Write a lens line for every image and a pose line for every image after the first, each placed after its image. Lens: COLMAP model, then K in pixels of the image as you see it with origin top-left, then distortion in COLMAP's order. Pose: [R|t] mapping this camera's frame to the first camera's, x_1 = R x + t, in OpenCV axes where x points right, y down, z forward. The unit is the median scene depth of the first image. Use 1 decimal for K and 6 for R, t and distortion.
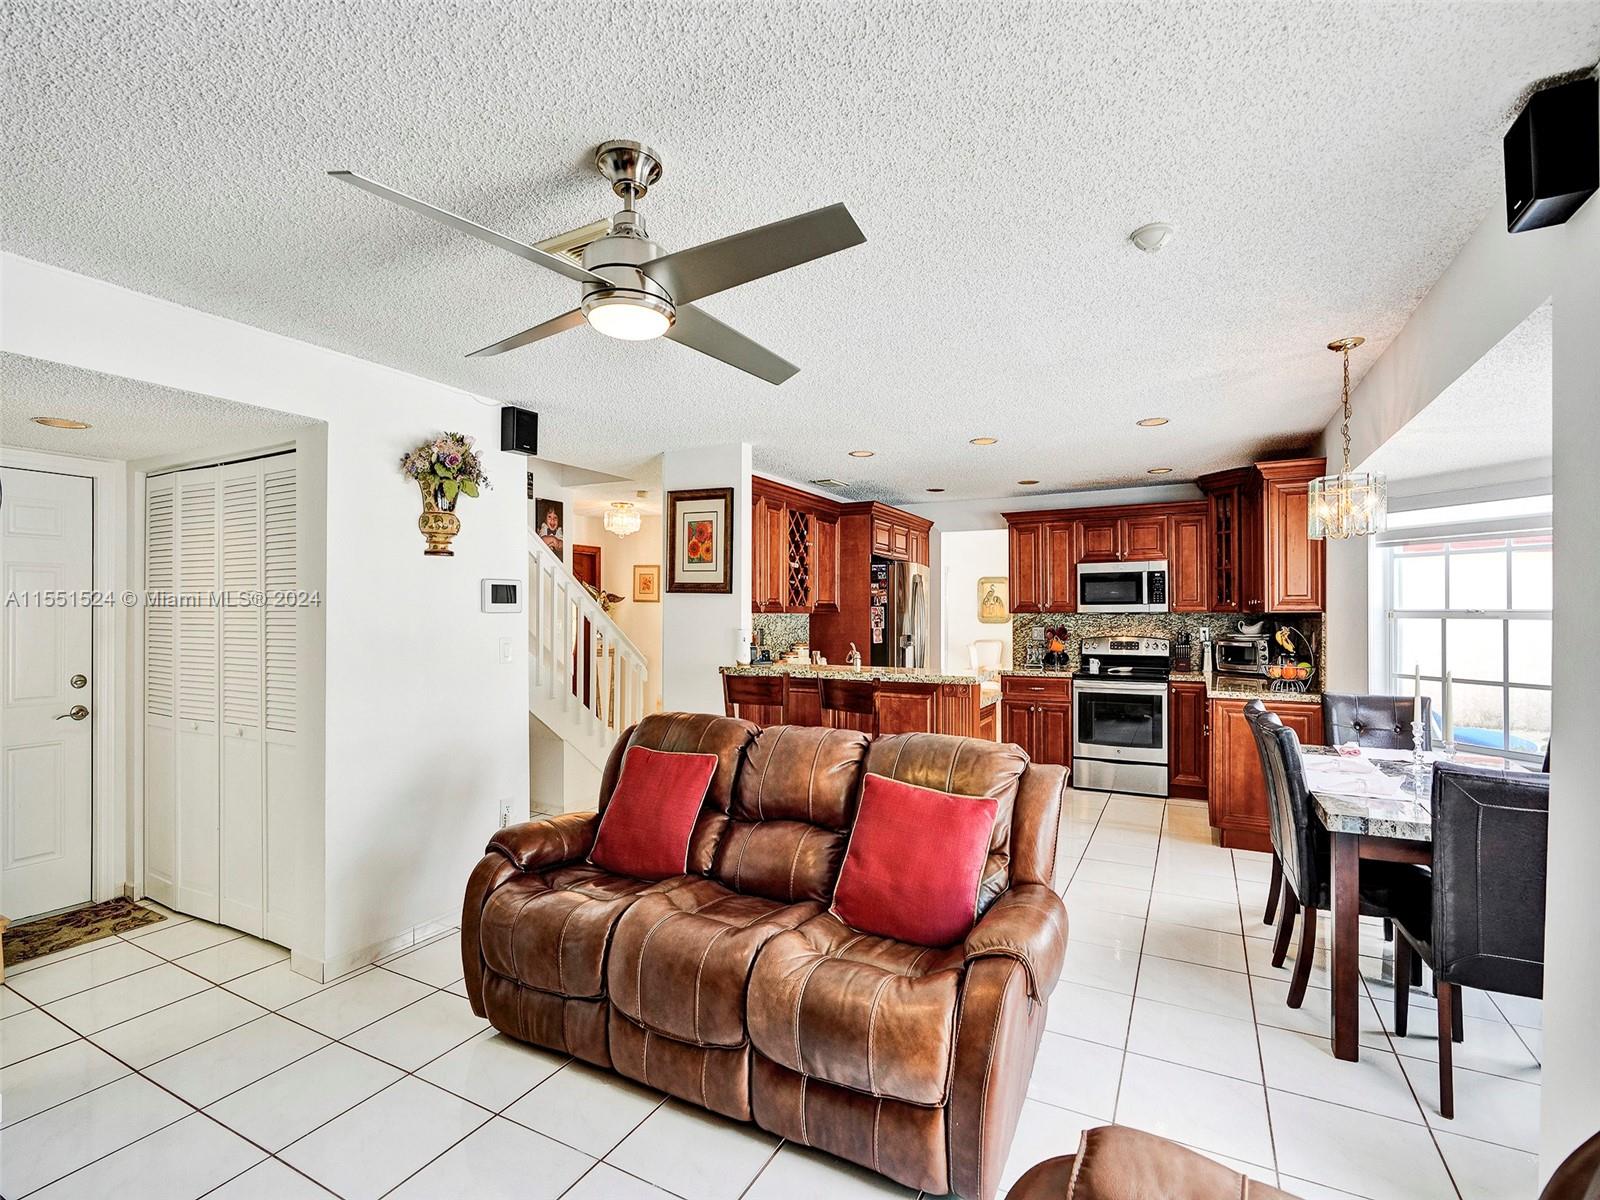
lens RADIAL K [[751.3, 0, 800.0], [0, 751.3, 600.0], [0, 0, 1]] dist [-0.004632, -0.000441]
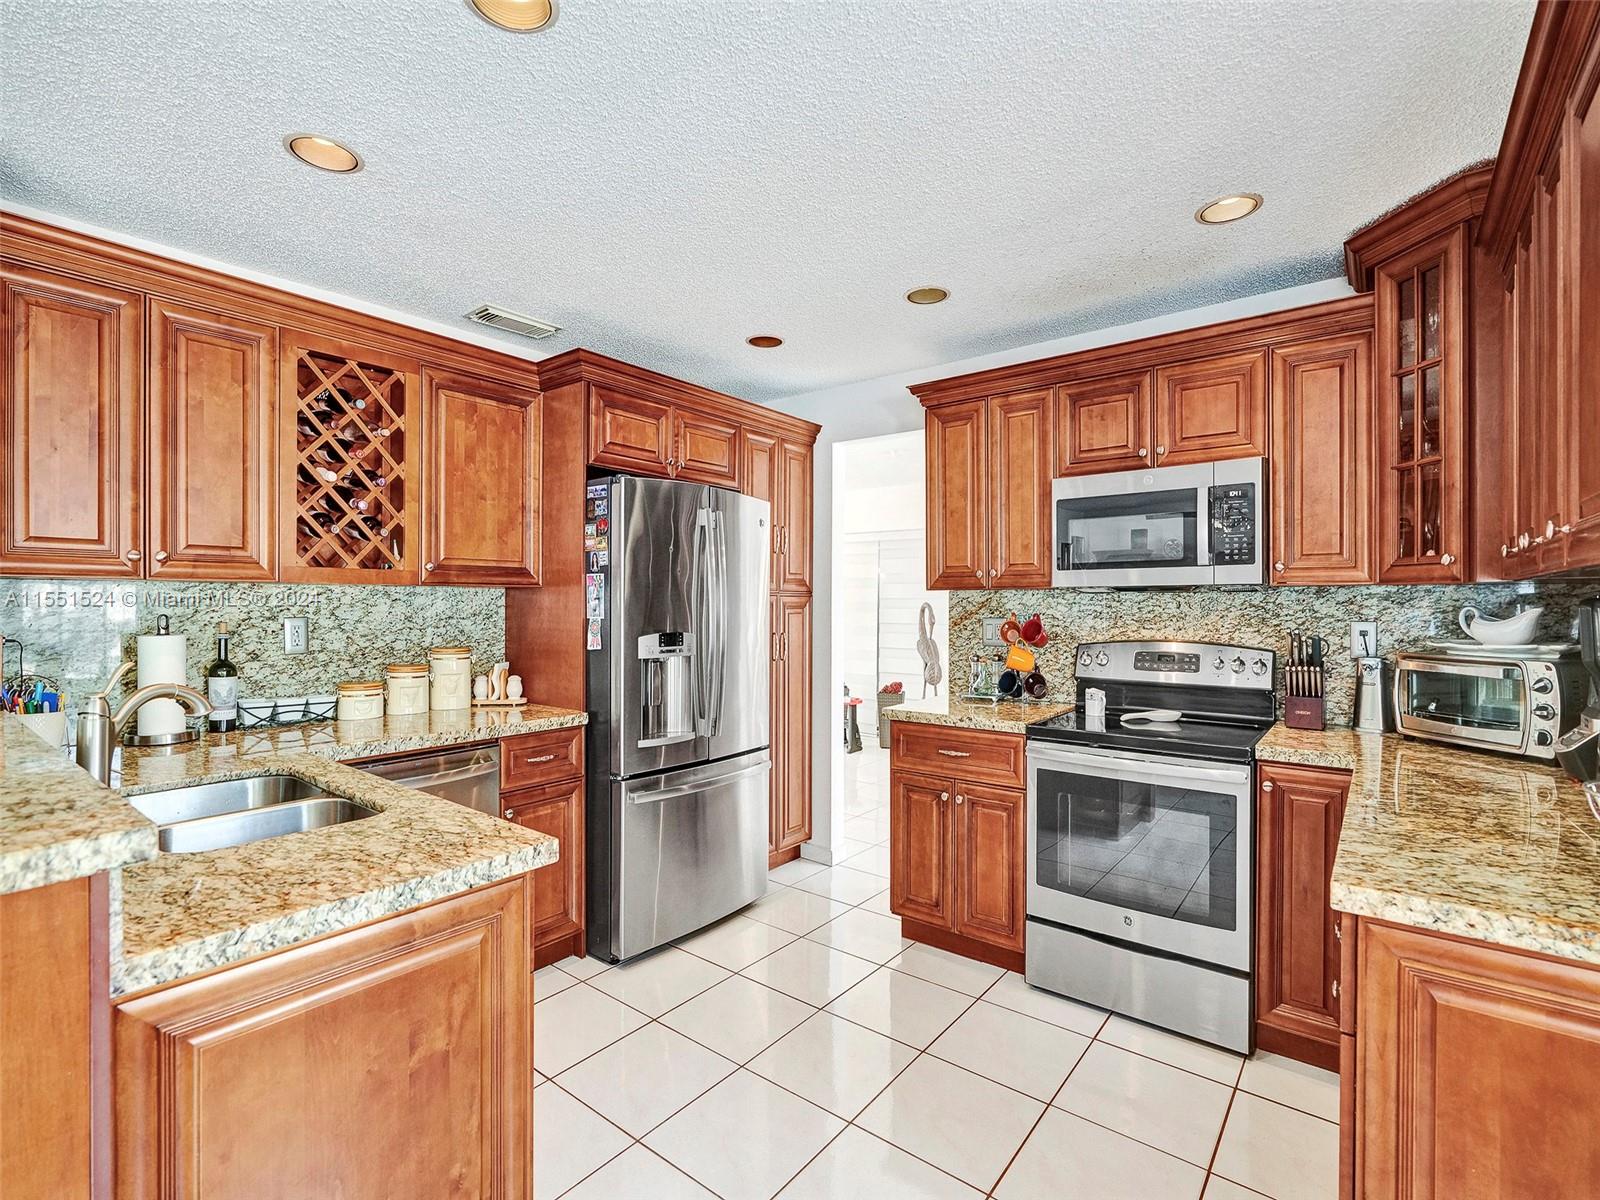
lens RADIAL K [[751.3, 0, 800.0], [0, 751.3, 600.0], [0, 0, 1]] dist [-0.004632, -0.000441]
pose [[0.984339, 0.003447, -0.176252, 0.316031], [-0.001037, 0.999905, 0.013760, 0.019110], [0.176283, -0.013361, 0.984249, 0.556654]]
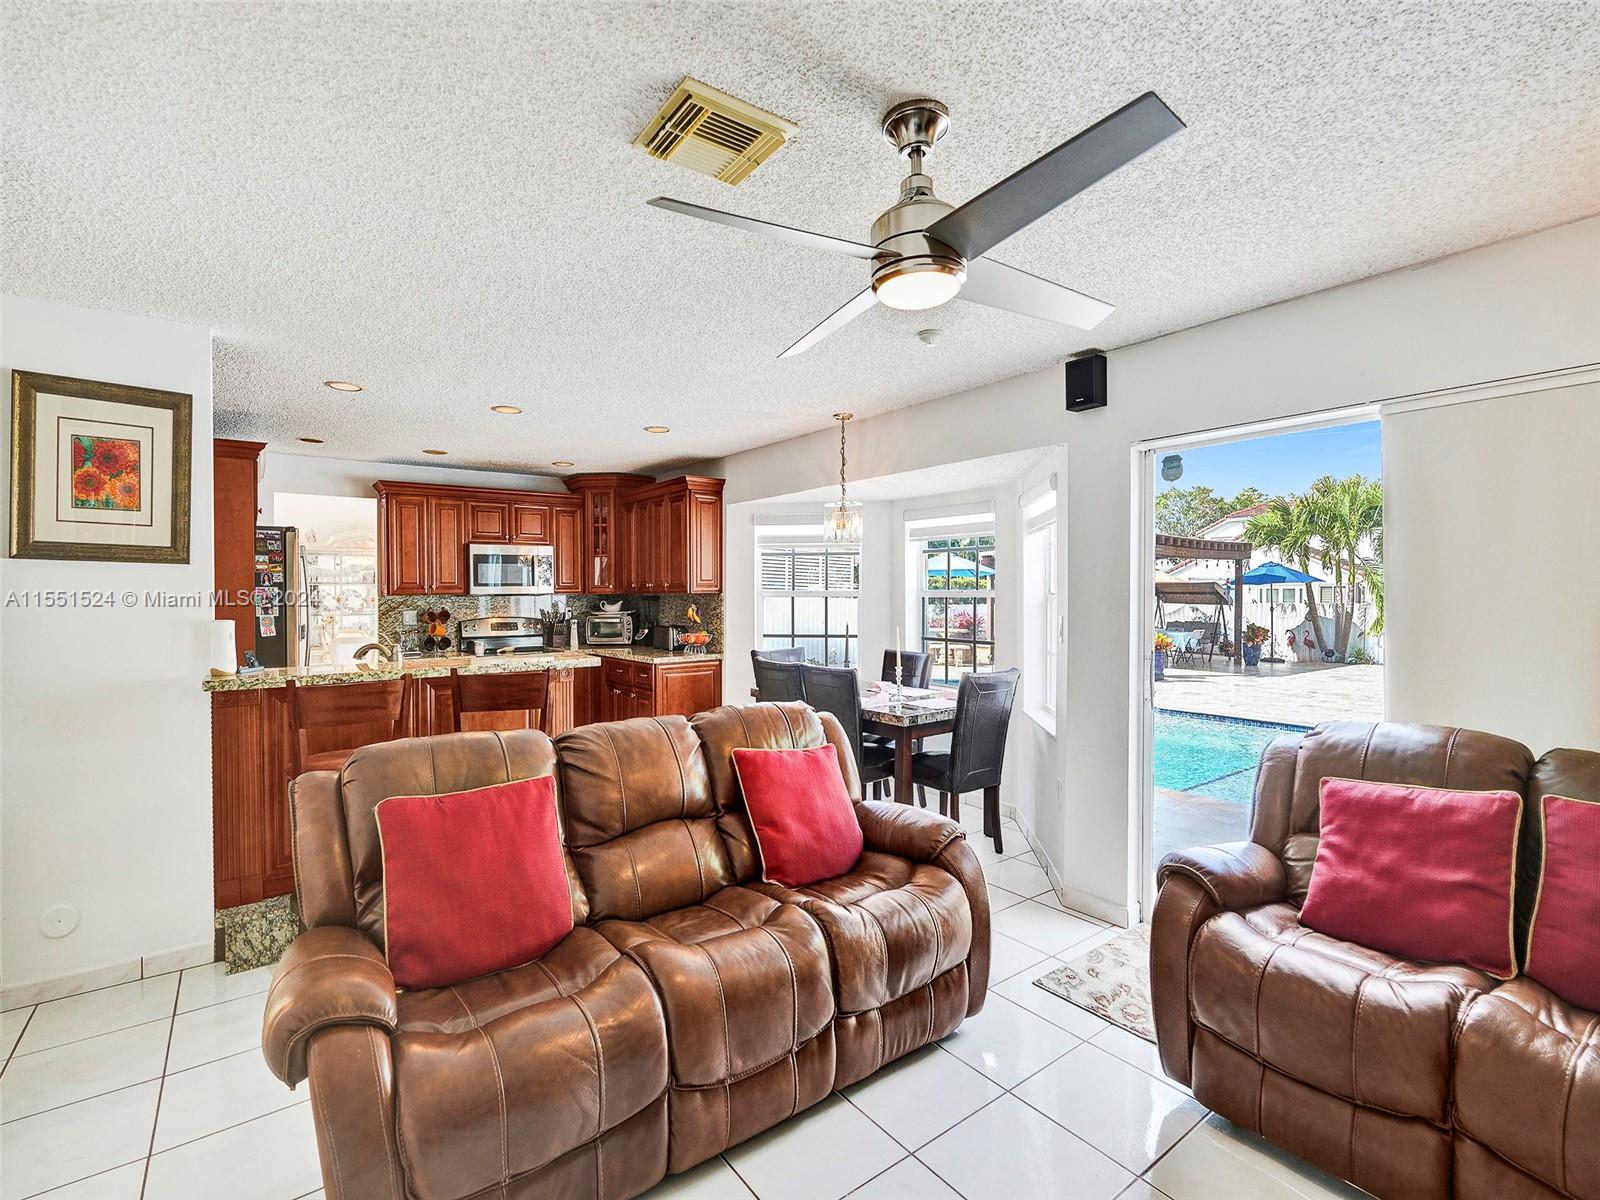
lens RADIAL K [[741.5, 0, 806.1], [0, 741.5, 592.3], [0, 0, 1]] dist [-0.002916, -0.000477]
pose [[0.420341, 0.000127, 0.907366, -0.336217], [-0.010901, 0.999929, 0.004910, 0.004788], [-0.907301, -0.011955, 0.420312, 0.211585]]
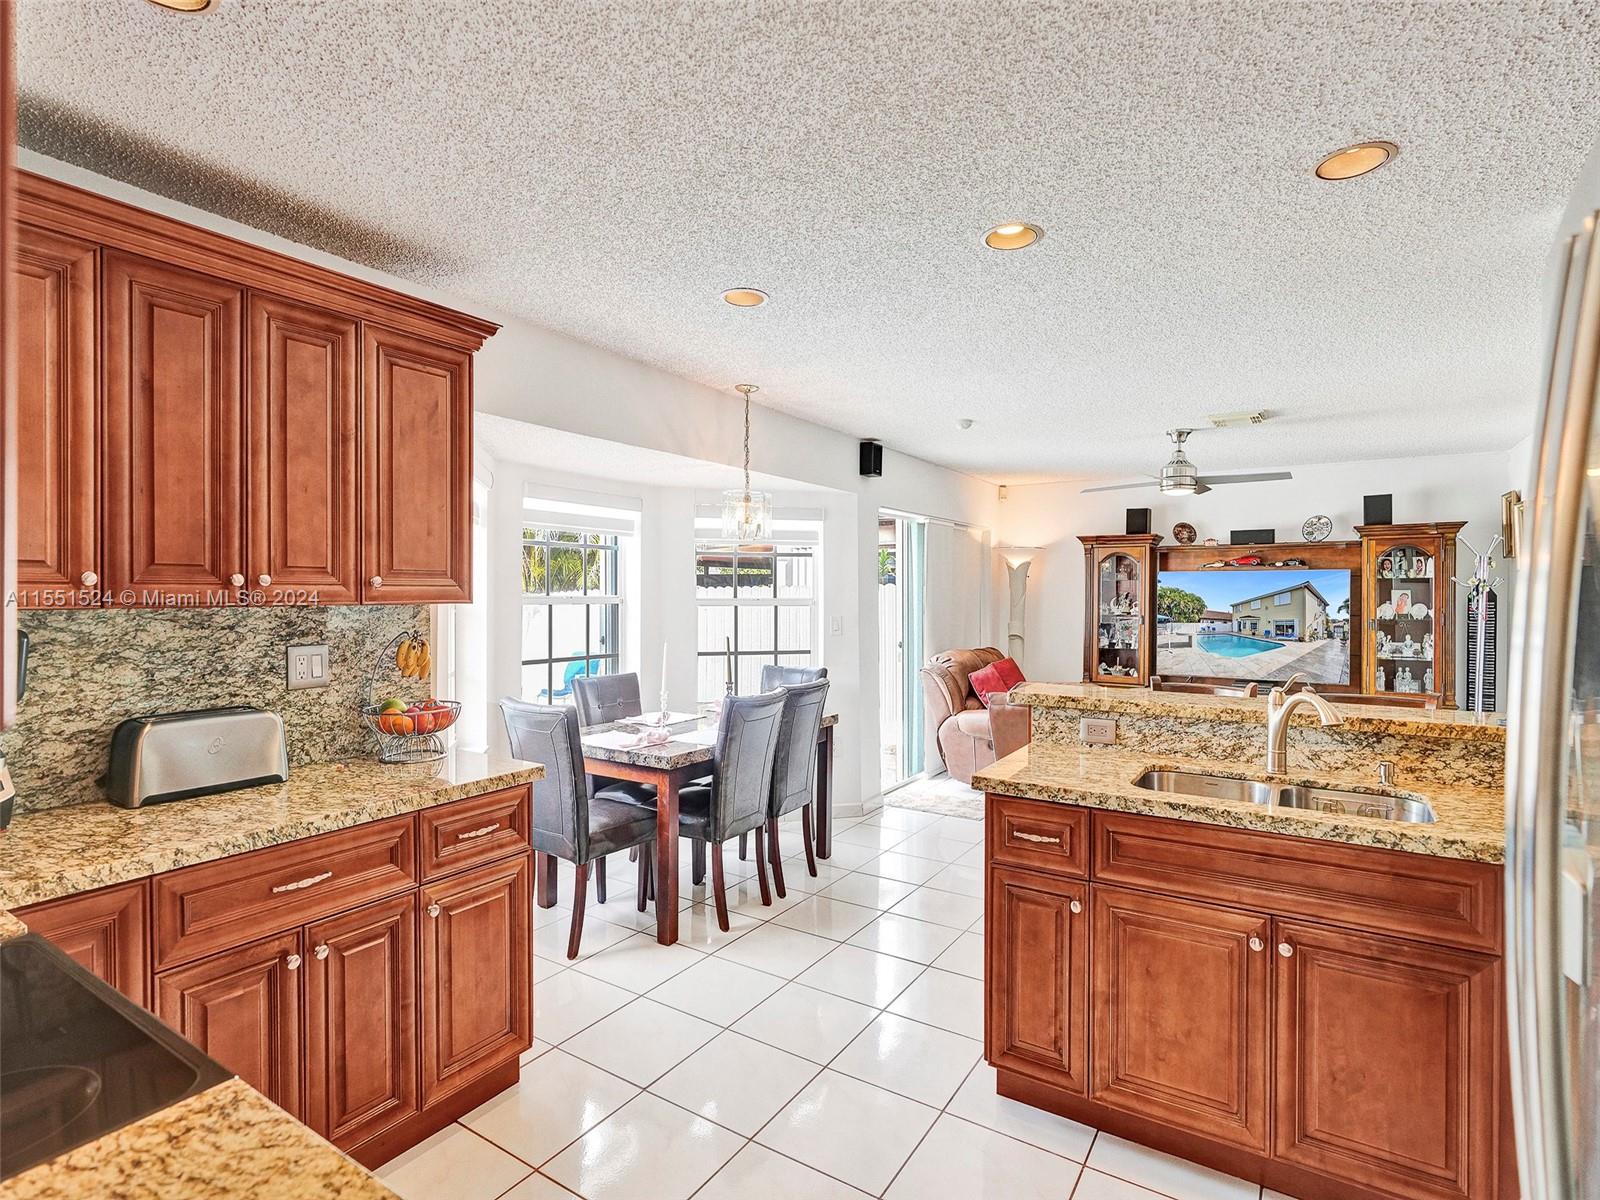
lens RADIAL K [[802.5, 0, 801.2], [0, 802.5, 594.4], [0, 0, 1]] dist [-0.000342, -0.000100]
pose [[-0.996467, -0.001379, 0.083976, 0.257193], [-0.002324, 0.999935, -0.011154, 0.010901], [-0.083956, -0.011310, -0.996405, 1.161271]]
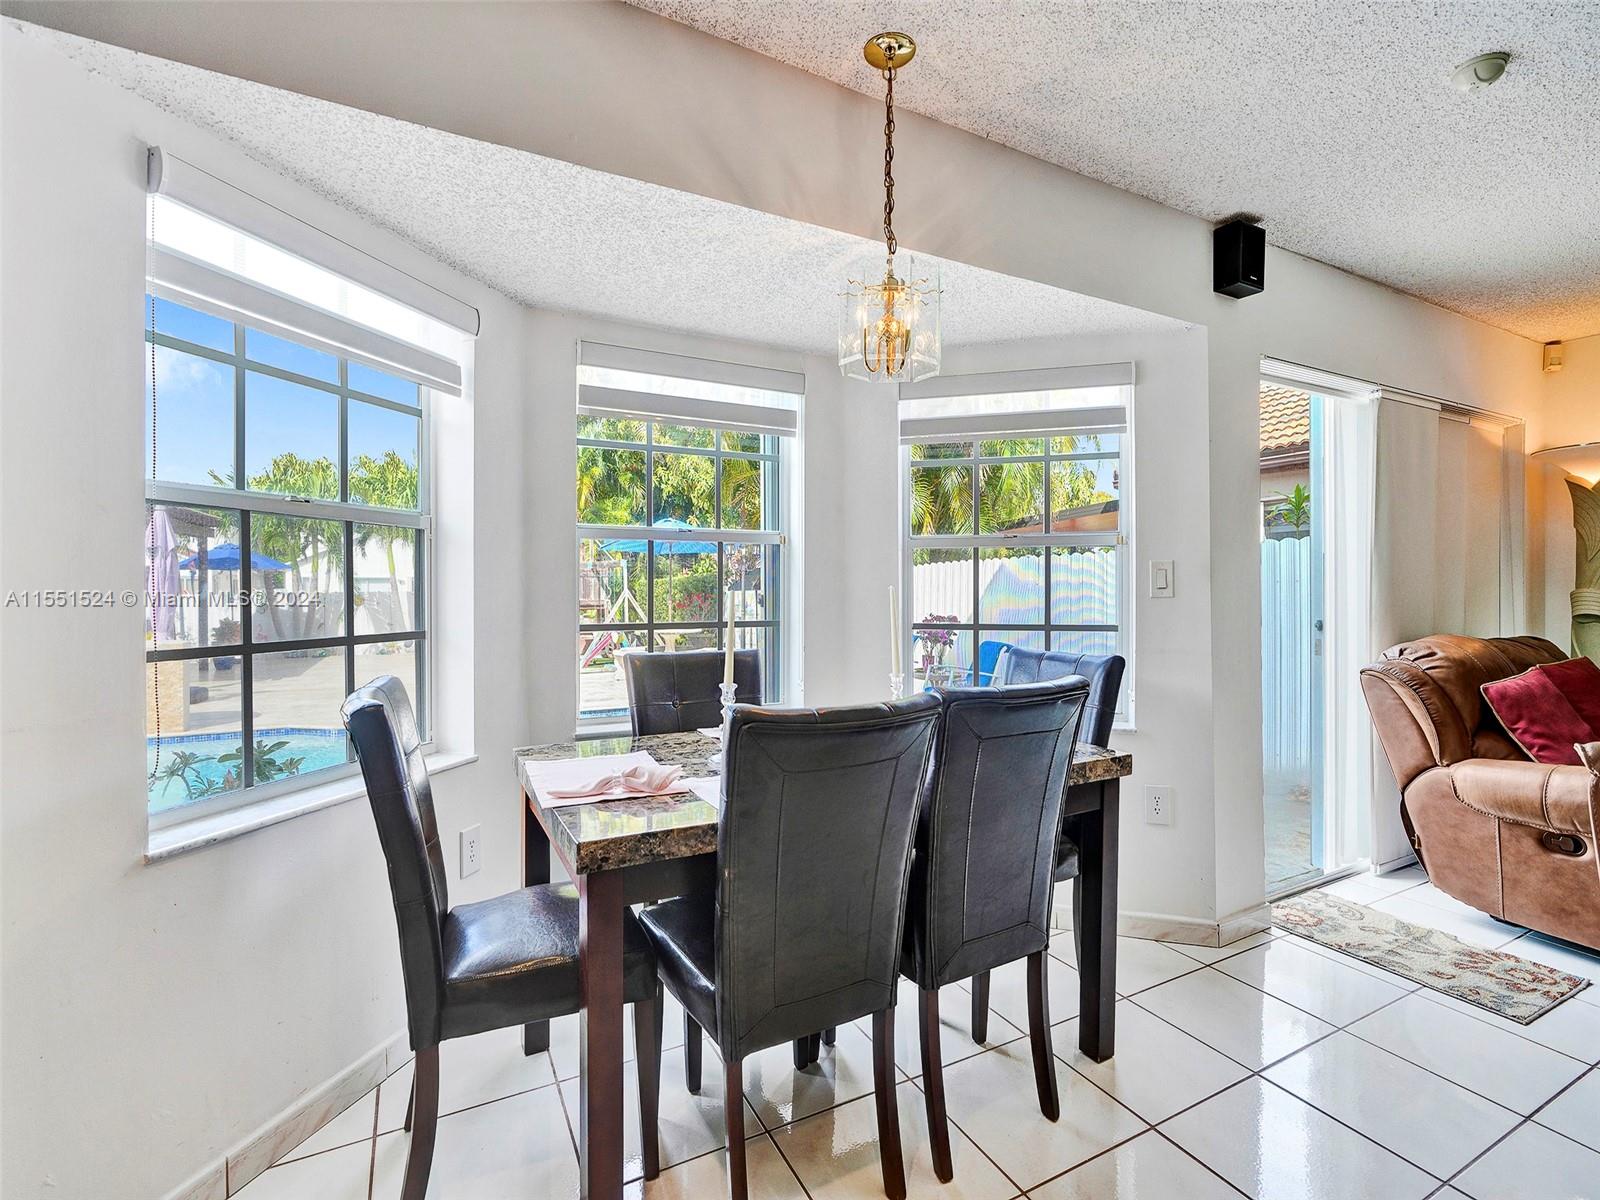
lens RADIAL K [[741.5, 0, 806.1], [0, 741.5, 592.3], [0, 0, 1]] dist [-0.002916, -0.000477]
pose [[-0.828335, -0.001540, 0.560231, 0.222114], [-0.005133, 0.999975, -0.004841, 0.046224], [-0.560210, -0.006886, -0.828322, 0.753076]]
